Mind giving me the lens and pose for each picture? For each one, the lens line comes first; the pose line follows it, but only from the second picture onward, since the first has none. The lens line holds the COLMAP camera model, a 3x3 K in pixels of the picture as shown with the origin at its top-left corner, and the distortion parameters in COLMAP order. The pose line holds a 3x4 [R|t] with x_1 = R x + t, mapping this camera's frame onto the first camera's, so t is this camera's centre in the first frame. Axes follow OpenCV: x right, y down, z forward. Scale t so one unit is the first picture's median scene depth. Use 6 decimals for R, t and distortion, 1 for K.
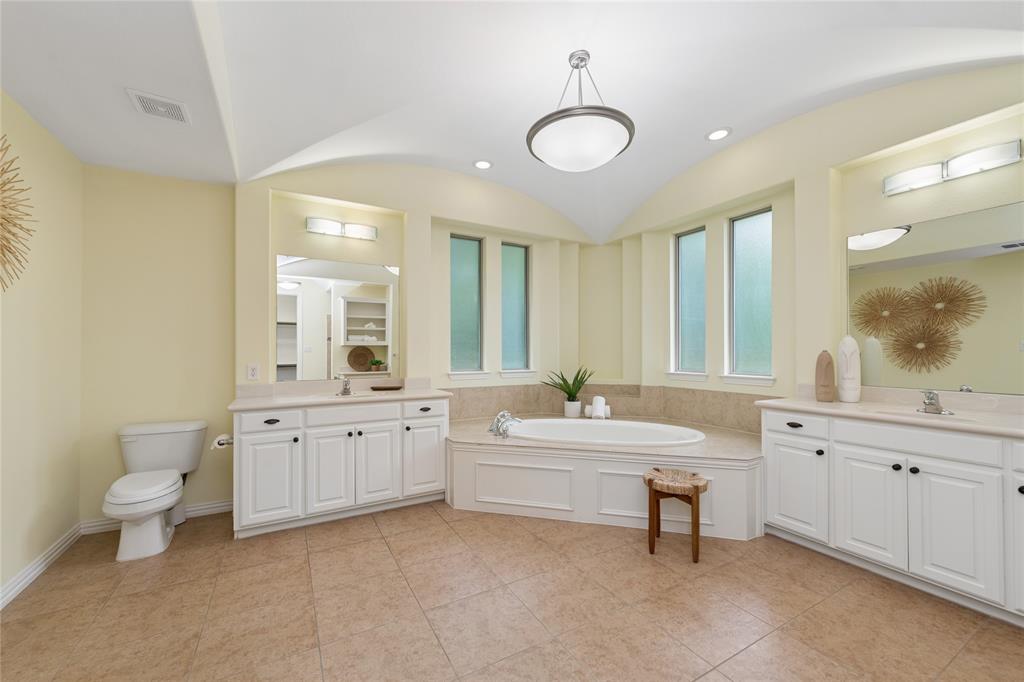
lens RADIAL K [[402.2, 0, 512.7], [0, 402.2, 344.7], [0, 0, 1]] dist [0.012500, -0.001822]
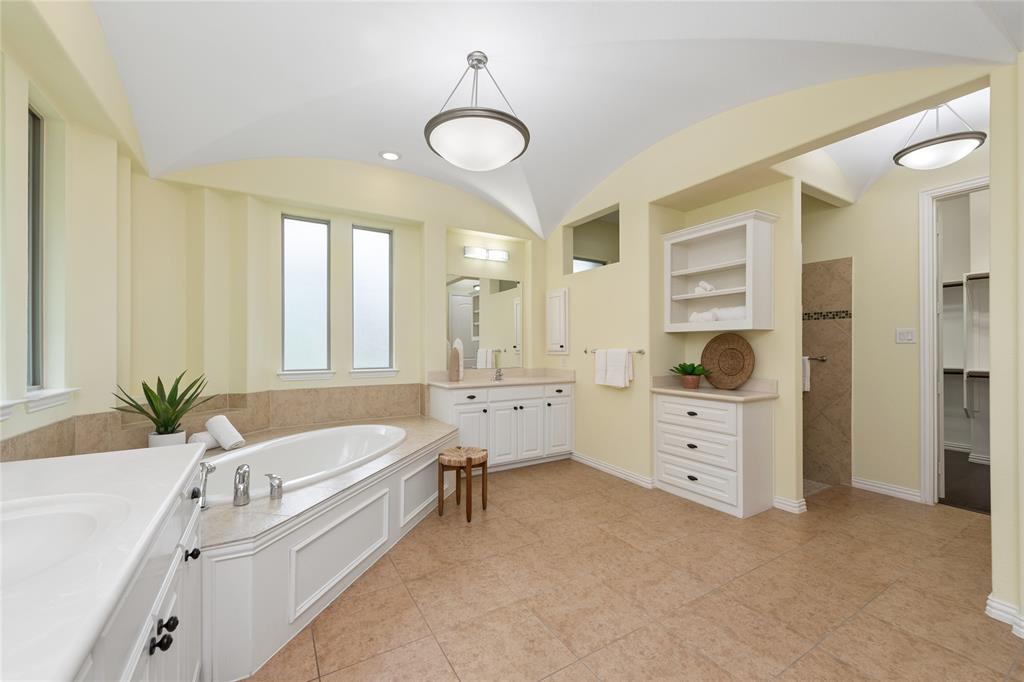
lens RADIAL K [[402.2, 0, 514.4], [0, 402.2, 345.6], [0, 0, 1]] dist [0.012500, -0.001822]
pose [[-0.025310, 0.006648, 0.999658, -0.717039], [-0.014115, 0.999876, -0.007006, 0.013712], [-0.999580, -0.014288, -0.025213, 0.789534]]
